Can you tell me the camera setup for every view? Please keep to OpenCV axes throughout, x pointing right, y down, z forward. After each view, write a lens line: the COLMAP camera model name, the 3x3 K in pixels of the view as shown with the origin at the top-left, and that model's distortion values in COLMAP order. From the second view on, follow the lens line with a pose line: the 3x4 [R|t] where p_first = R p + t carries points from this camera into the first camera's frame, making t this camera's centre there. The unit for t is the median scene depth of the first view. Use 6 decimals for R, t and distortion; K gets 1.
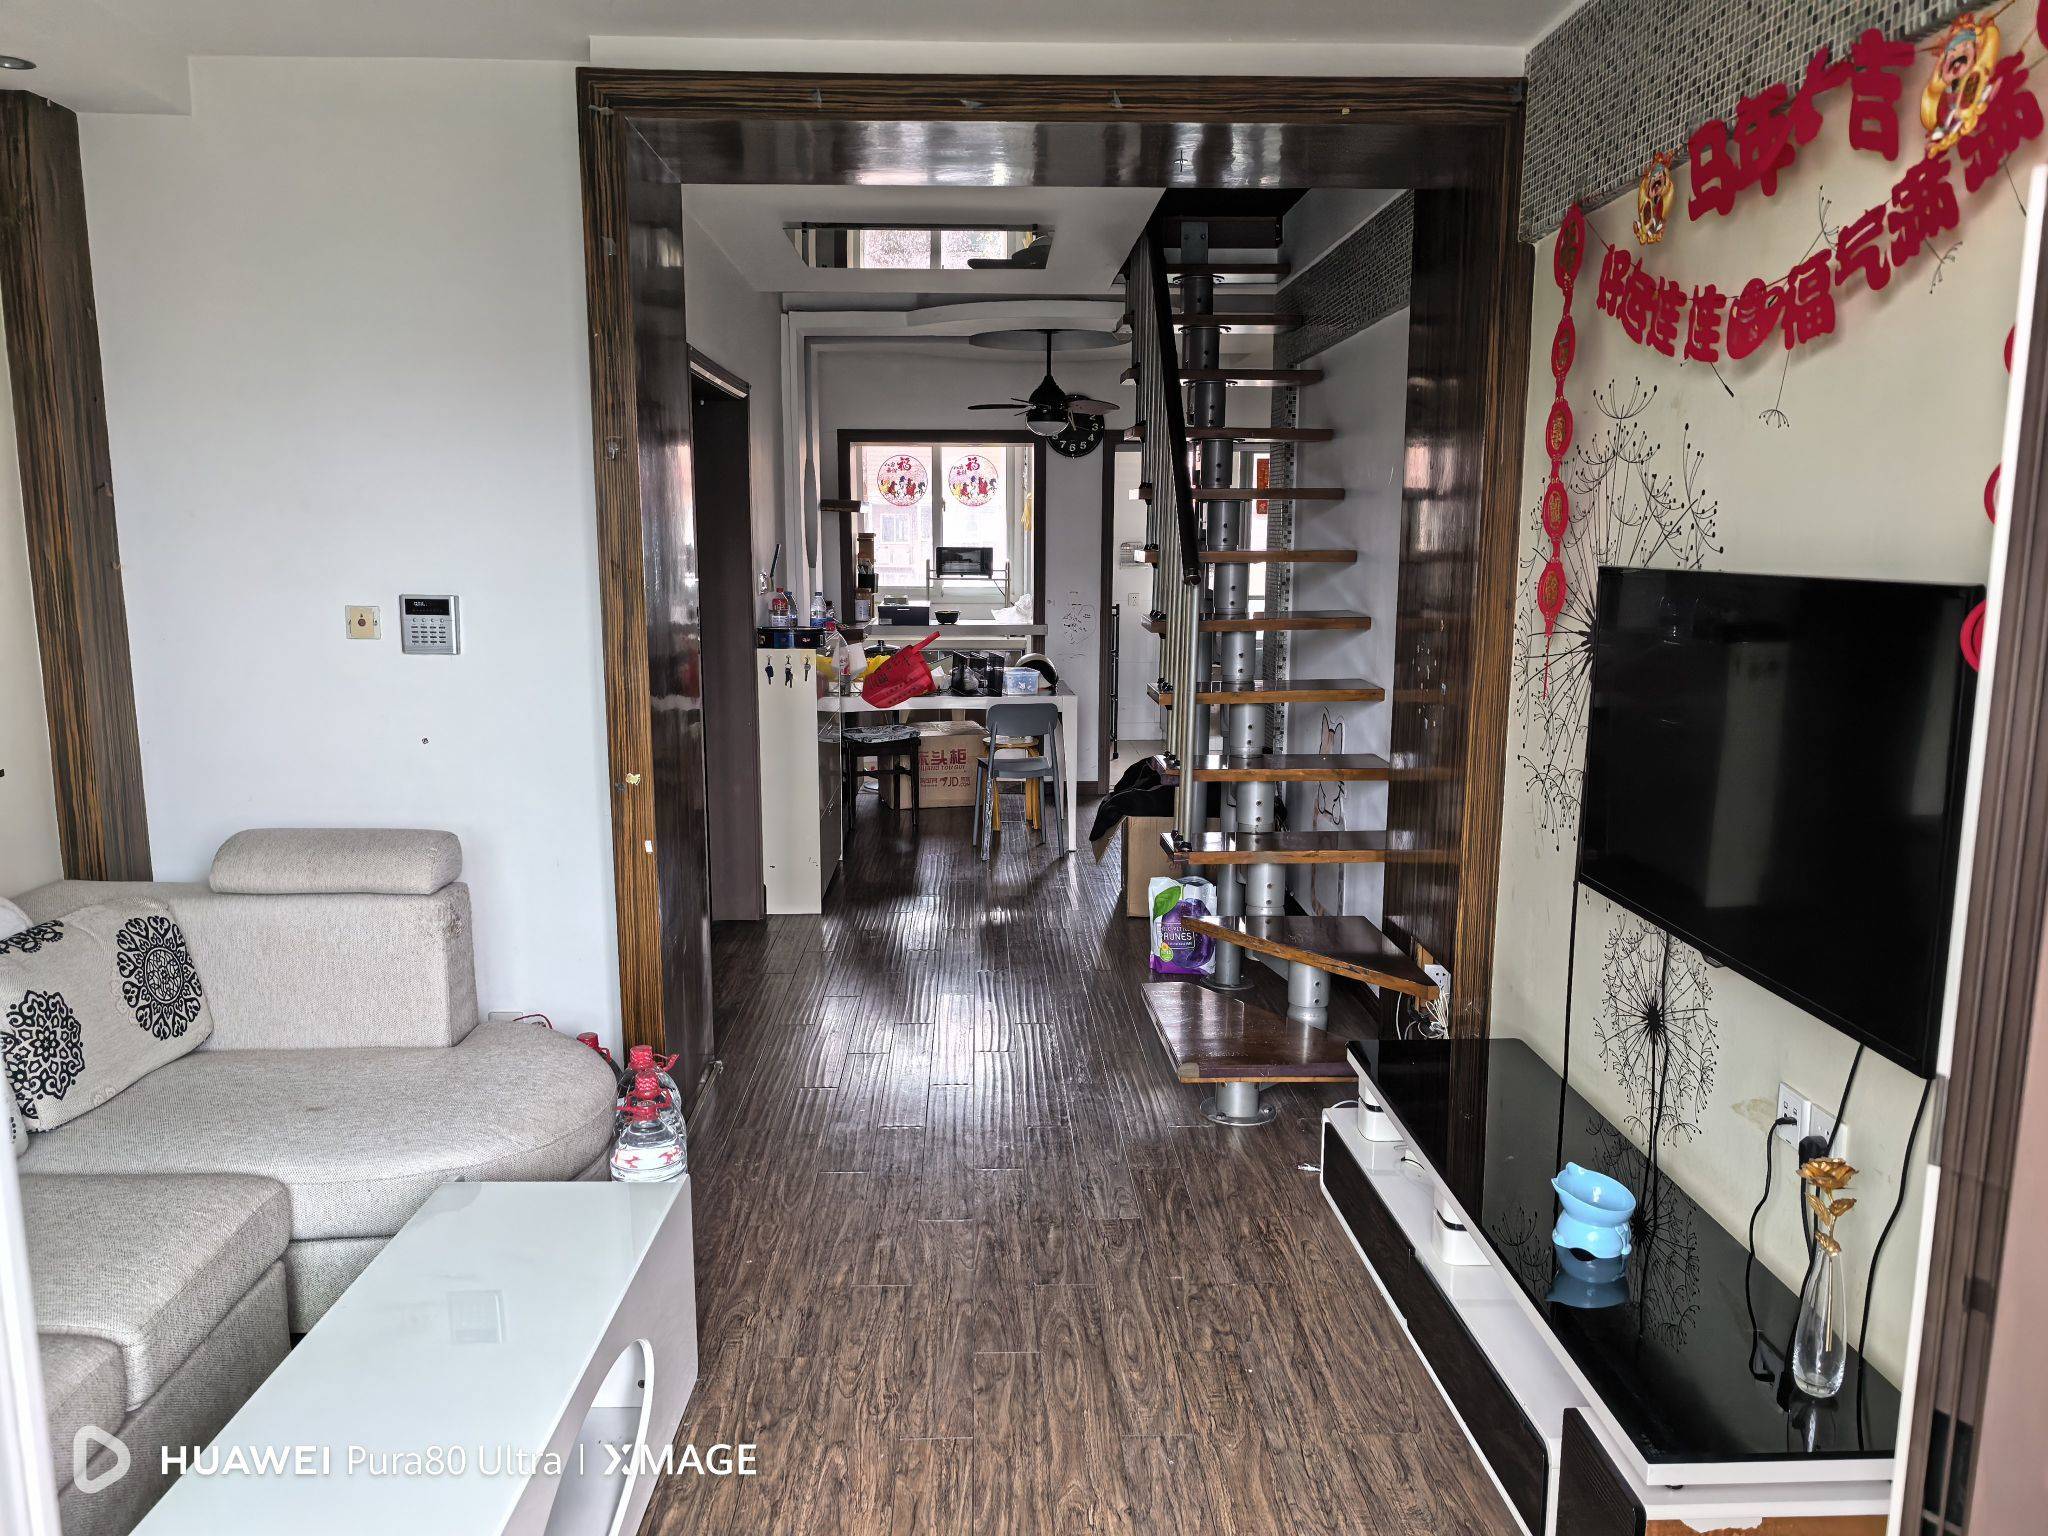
lens RADIAL K [[1446.0, 0, 1024.0], [0, 1446.0, 768.0], [0, 0, 1]] dist [0.026133, -0.004623]
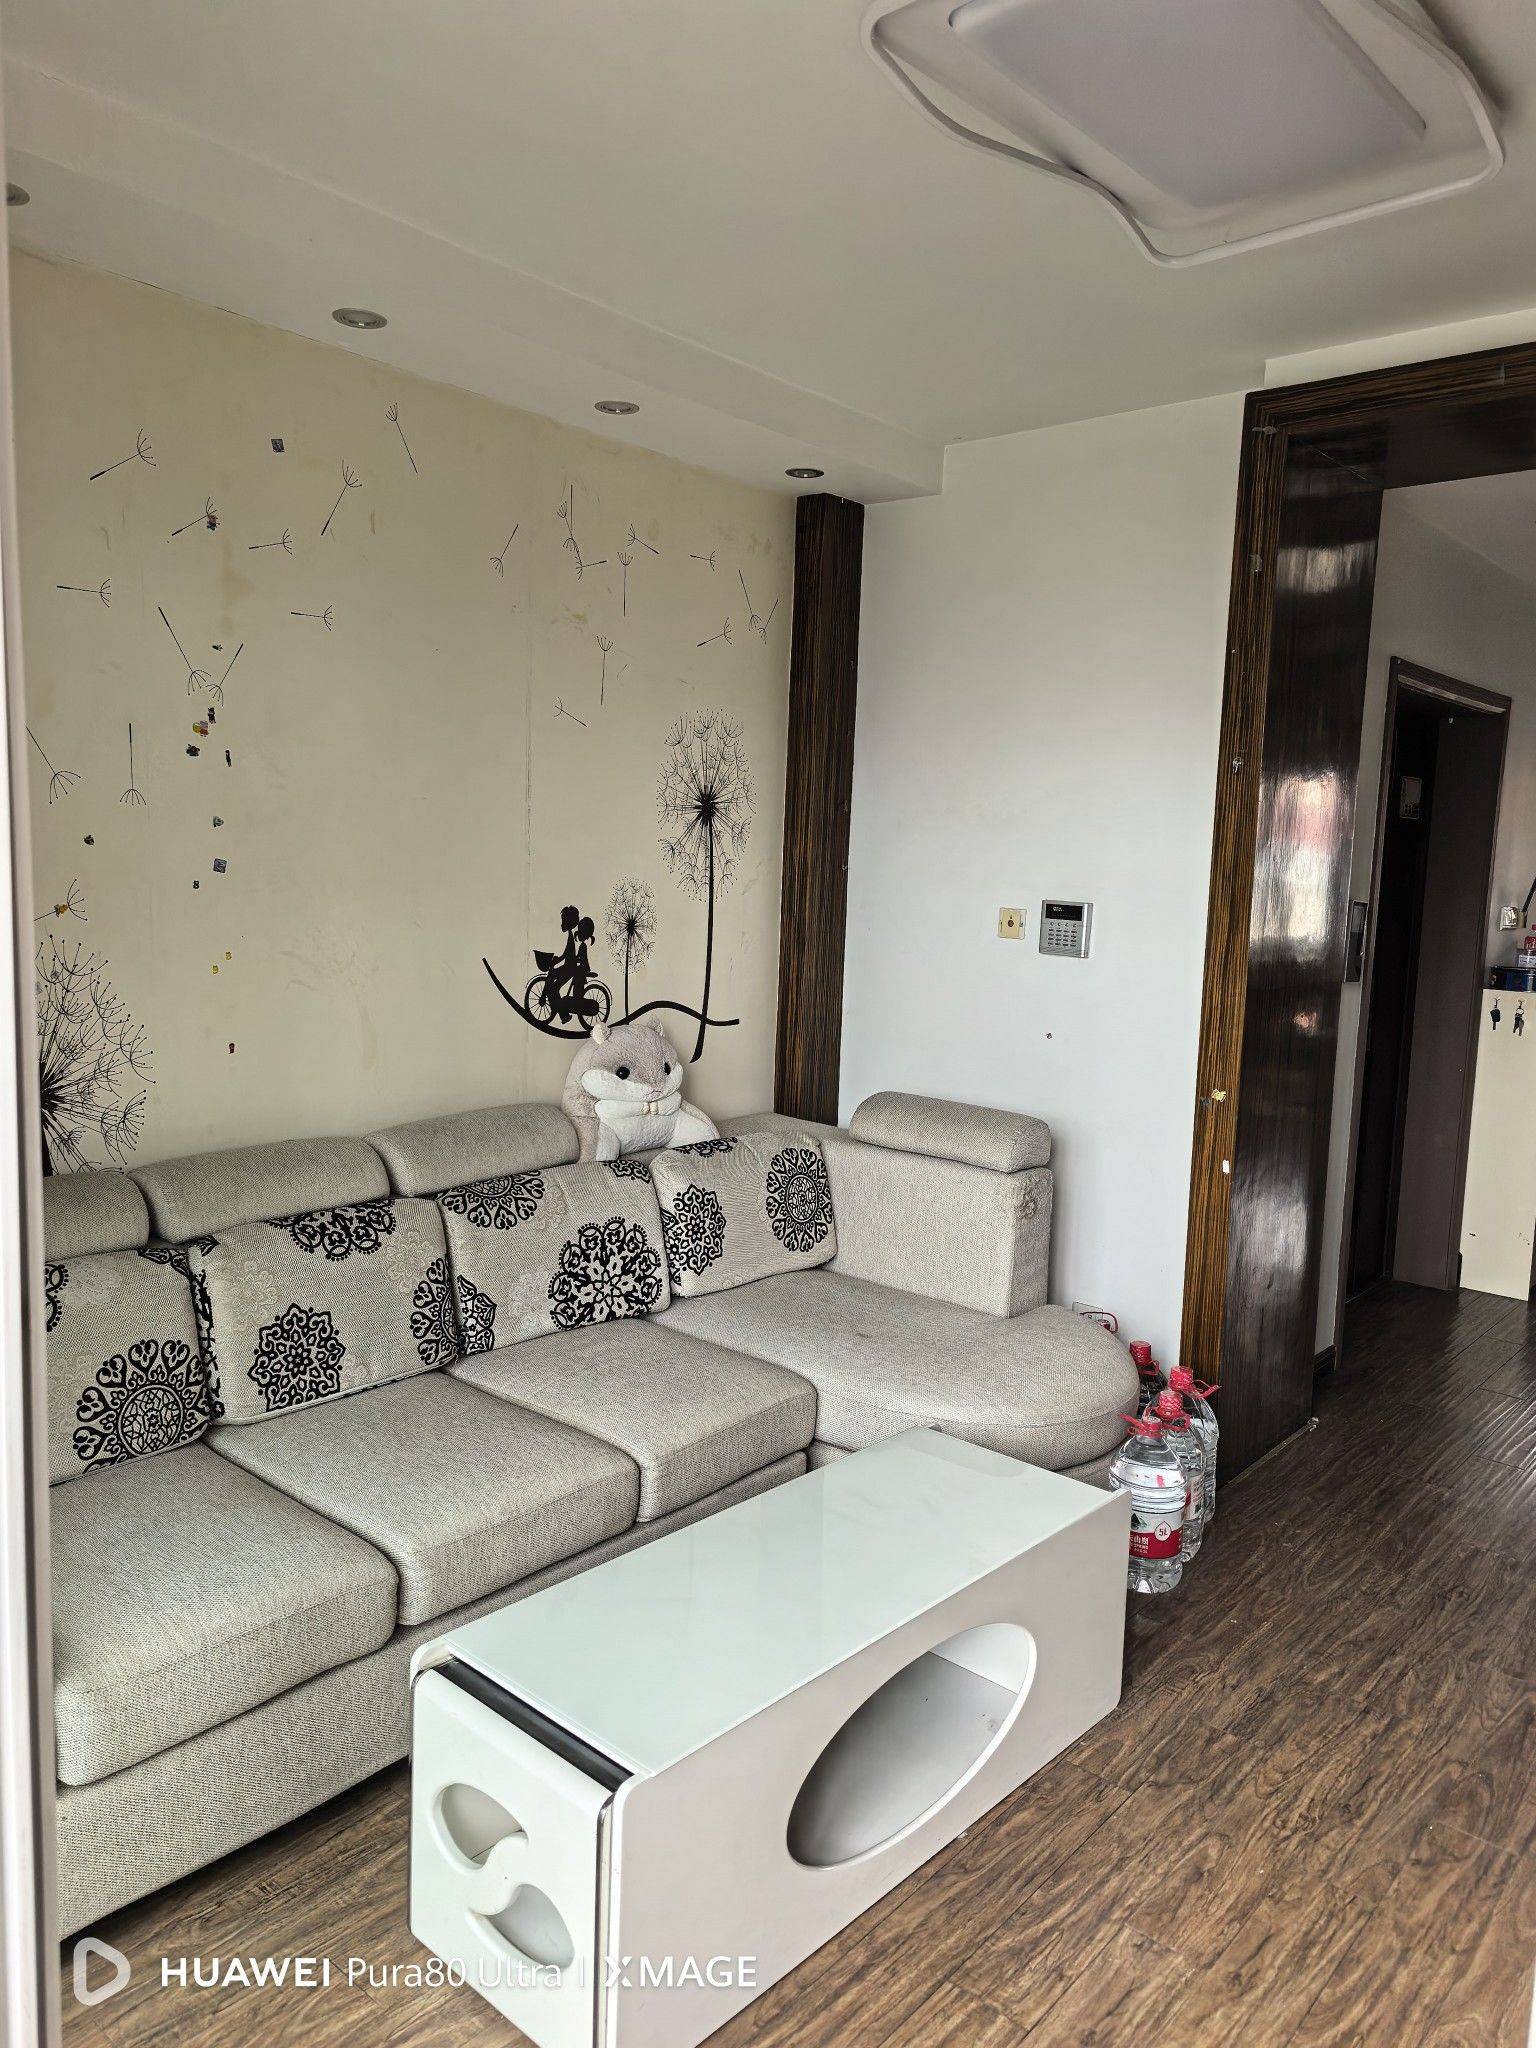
lens RADIAL K [[1443.3, 0, 760.2], [0, 1443.3, 1004.6], [0, 0, 1]] dist [0.043723, -0.035010]
pose [[0.751135, 0.098768, -0.652718, 0.169577], [-0.140190, 0.990058, -0.011515, 0.001603], [0.645091, 0.100154, 0.757513, 0.061043]]
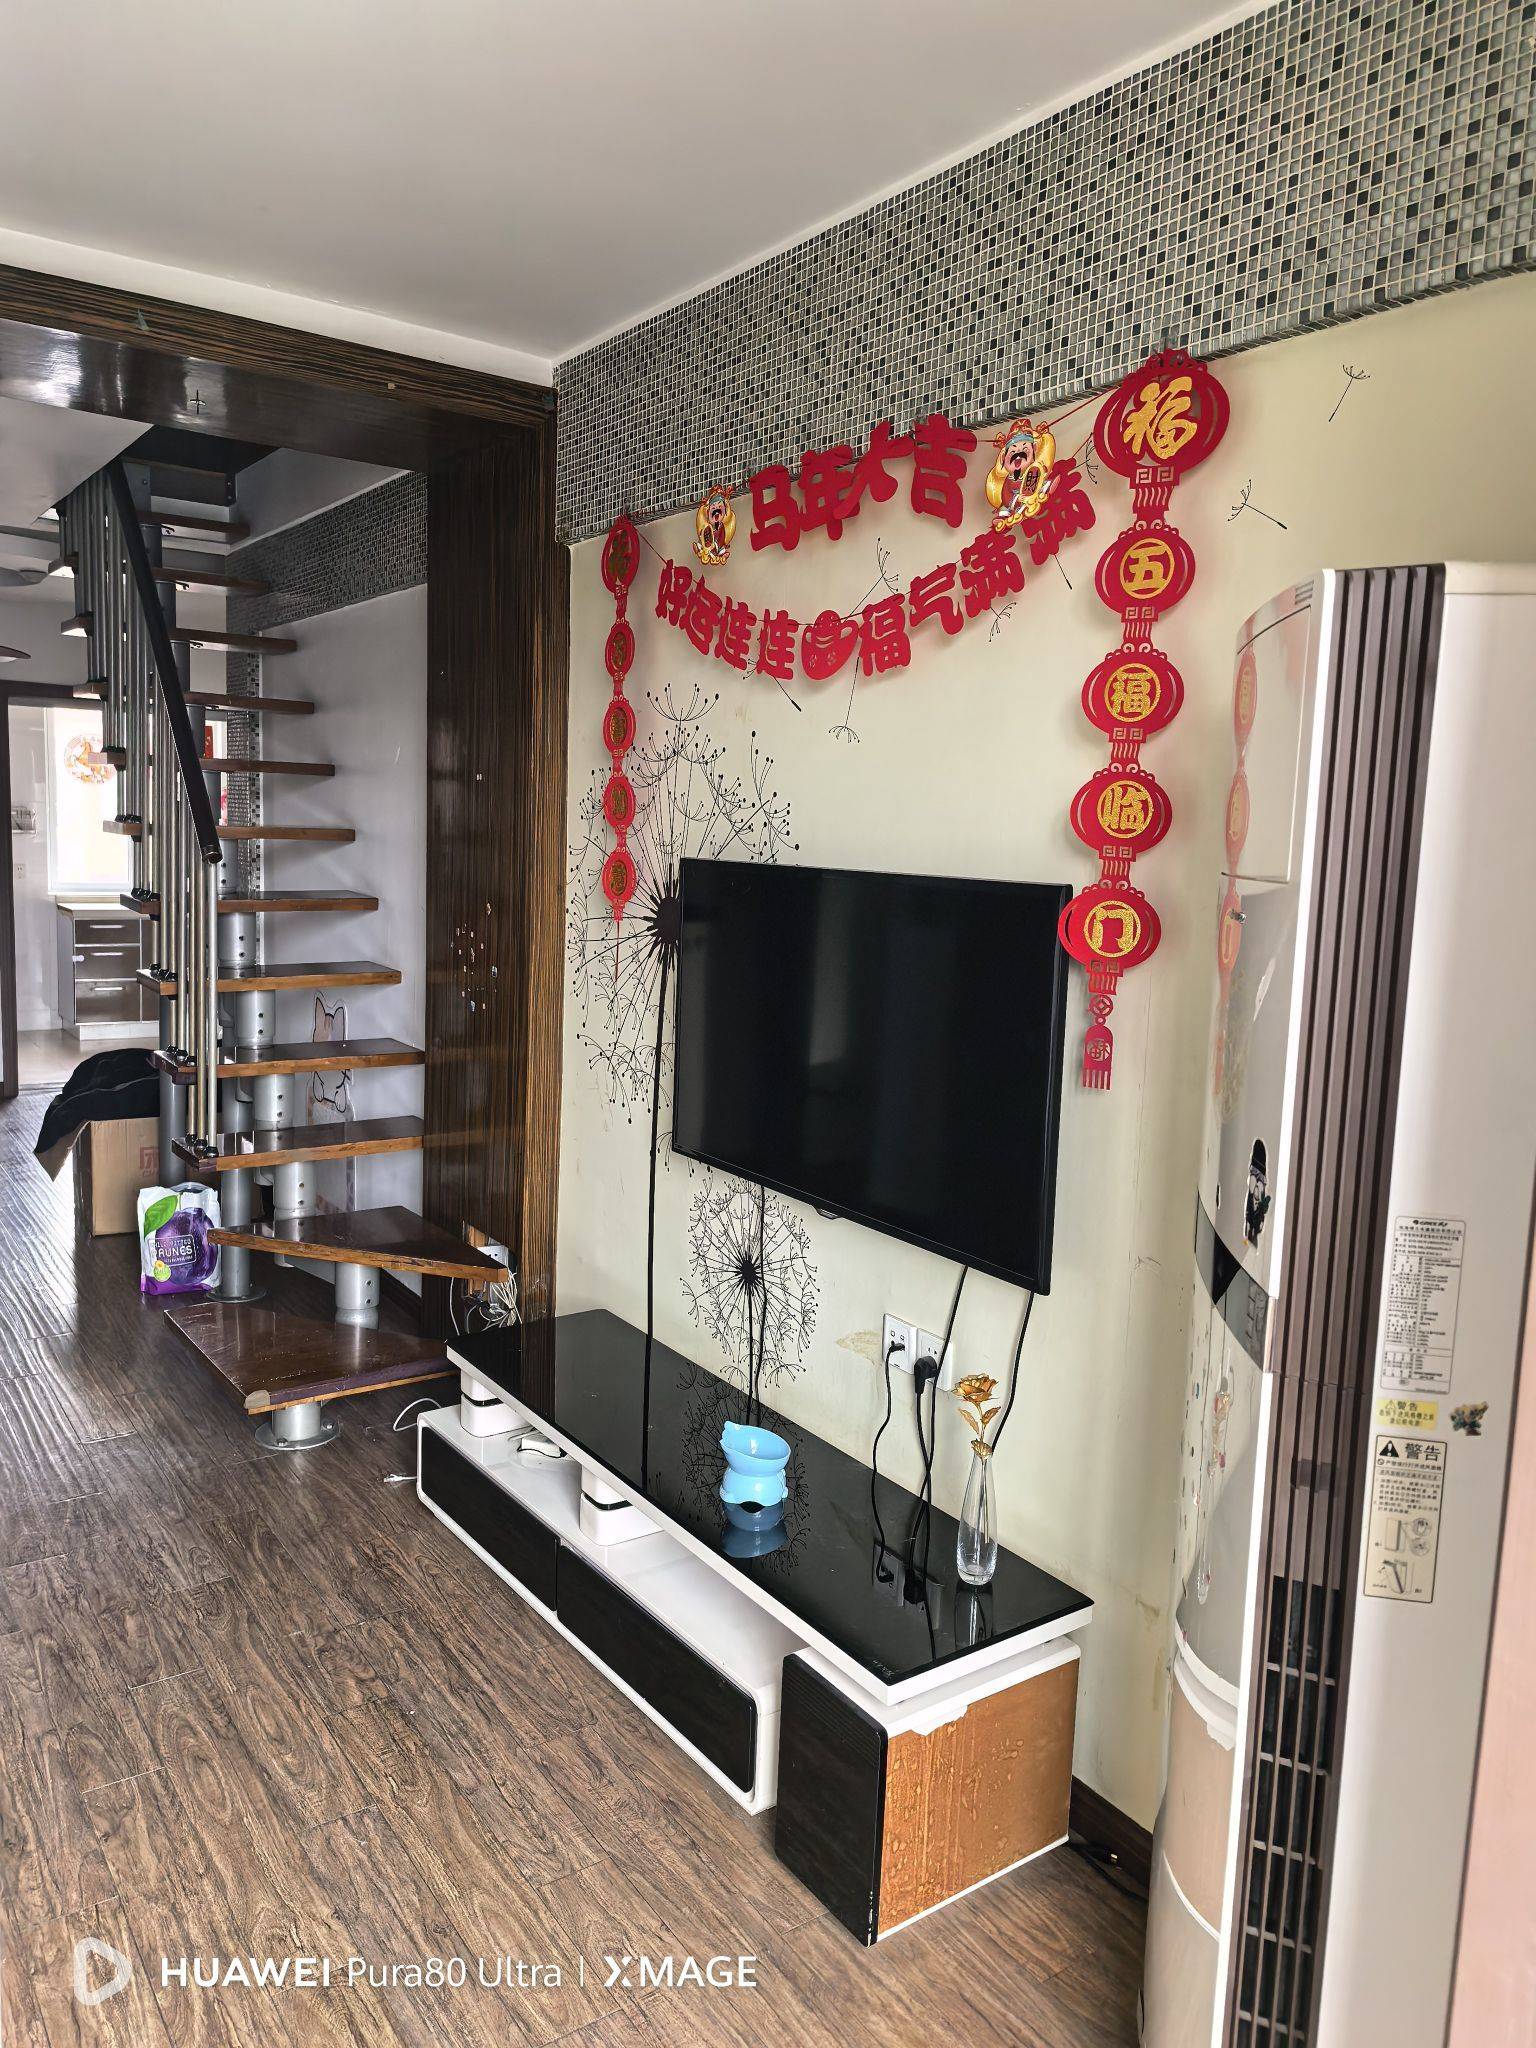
lens RADIAL K [[1443.3, 0, 760.2], [0, 1443.3, 1004.6], [0, 0, 1]] dist [0.043723, -0.035010]
pose [[0.842917, -0.037742, 0.536718, -0.131308], [0.051995, 0.998582, -0.011439, -0.014801], [-0.535525, 0.037549, 0.843684, 0.071043]]
